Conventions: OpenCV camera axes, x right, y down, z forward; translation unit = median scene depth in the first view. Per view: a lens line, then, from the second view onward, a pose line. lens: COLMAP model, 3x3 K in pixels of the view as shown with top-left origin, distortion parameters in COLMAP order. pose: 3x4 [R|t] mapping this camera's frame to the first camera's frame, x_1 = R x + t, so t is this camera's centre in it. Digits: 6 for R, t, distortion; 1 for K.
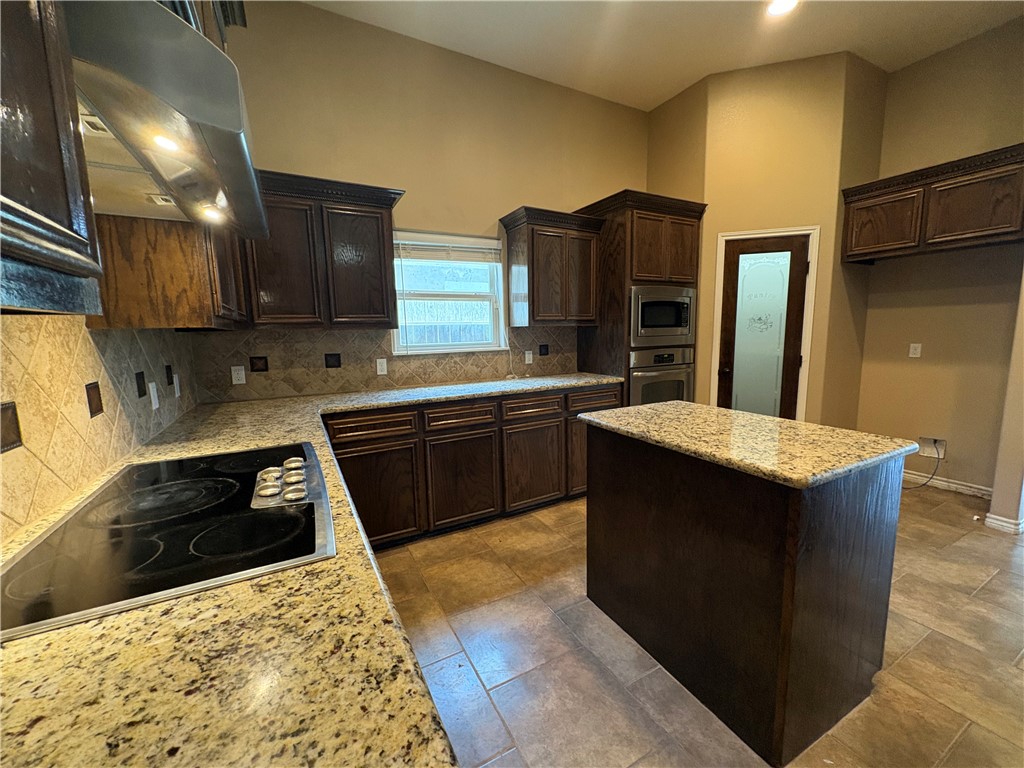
lens RADIAL K [[408.8, 0, 513.3], [0, 408.8, 385.3], [0, 0, 1]] dist [0.000495, 0.000036]
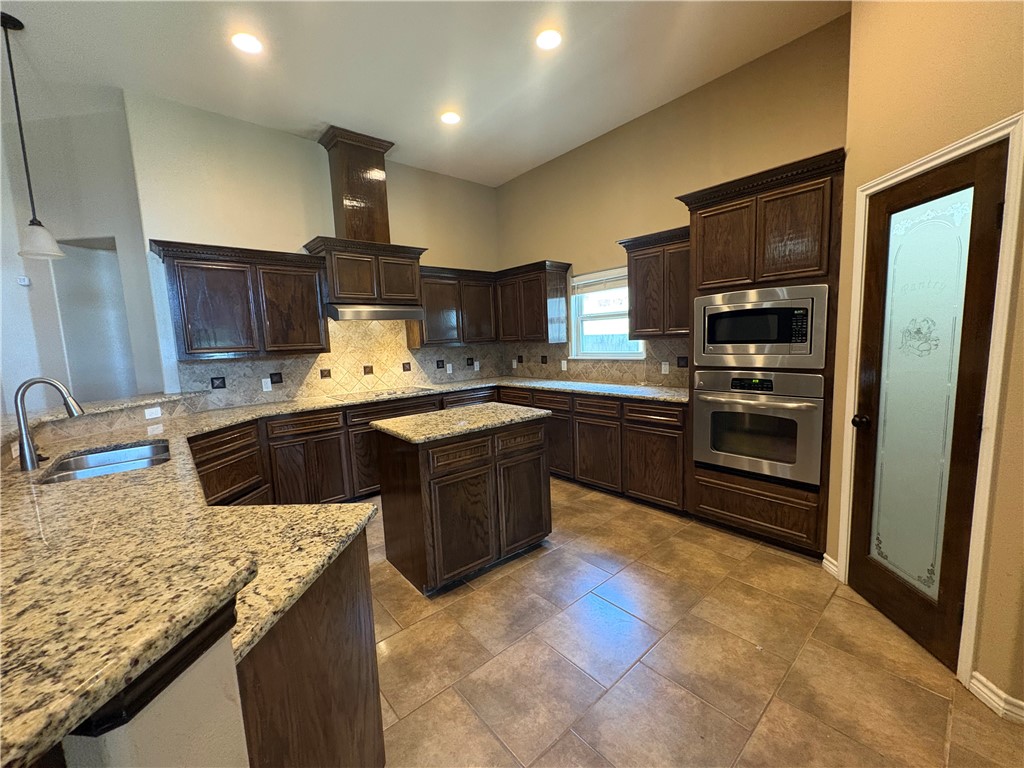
lens RADIAL K [[408.8, 0, 513.3], [0, 408.8, 385.3], [0, 0, 1]] dist [0.000495, 0.000036]
pose [[0.215506, 0.124951, -0.968475, 1.096027], [-0.093587, 0.989857, 0.106884, -0.111972], [0.972008, 0.067603, 0.225014, 0.429910]]
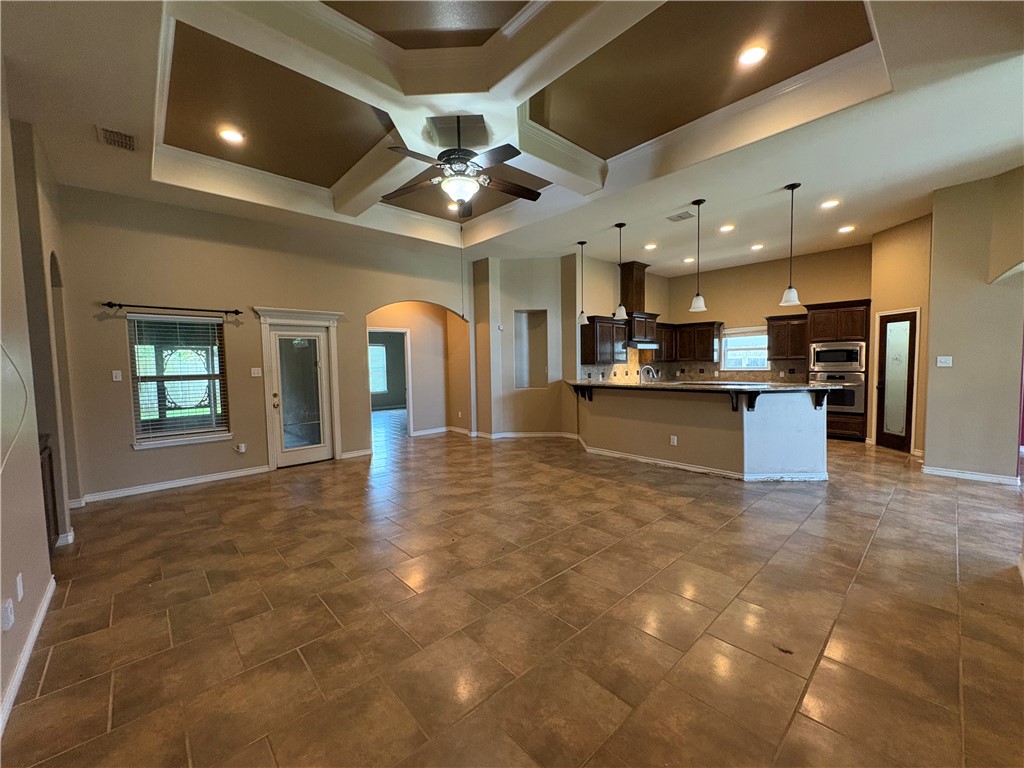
lens RADIAL K [[408.8, 0, 513.3], [0, 408.8, 385.3], [0, 0, 1]] dist [0.000495, 0.000036]
pose [[0.246739, 0.072633, -0.966356, 2.091347], [-0.116119, 0.992219, 0.044928, 0.071964], [0.962100, 0.101127, 0.253253, -1.125510]]
